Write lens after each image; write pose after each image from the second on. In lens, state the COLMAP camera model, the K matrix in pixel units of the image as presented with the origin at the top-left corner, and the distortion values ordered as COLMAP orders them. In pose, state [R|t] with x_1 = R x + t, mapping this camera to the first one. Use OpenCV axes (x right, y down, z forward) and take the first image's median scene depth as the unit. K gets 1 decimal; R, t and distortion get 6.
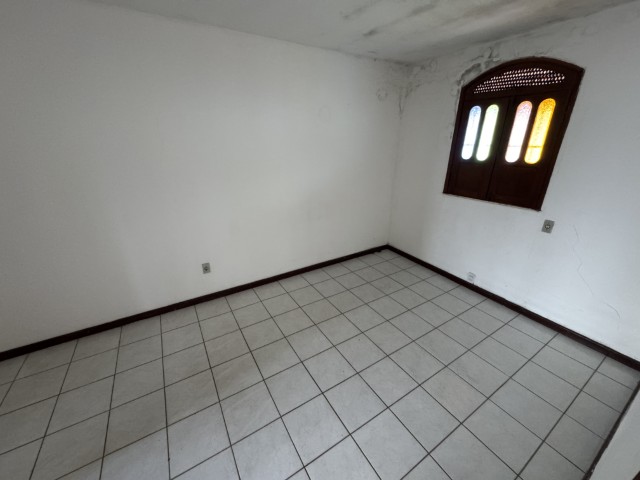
lens RADIAL K [[257.8, 0, 318.9], [0, 257.8, 242.0], [0, 0, 1]] dist [-0.001065, 0.000216]
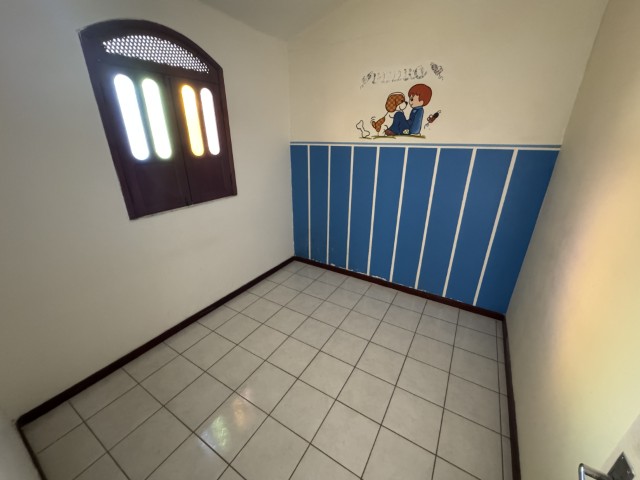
lens RADIAL K [[257.8, 0, 320.1], [0, 257.8, 242.0], [0, 0, 1]] dist [-0.001065, 0.000216]
pose [[-0.464285, -0.339200, 0.818158, -0.269023], [0.330086, 0.790937, 0.515230, -0.383041], [-0.821878, 0.509276, -0.255255, 1.002094]]
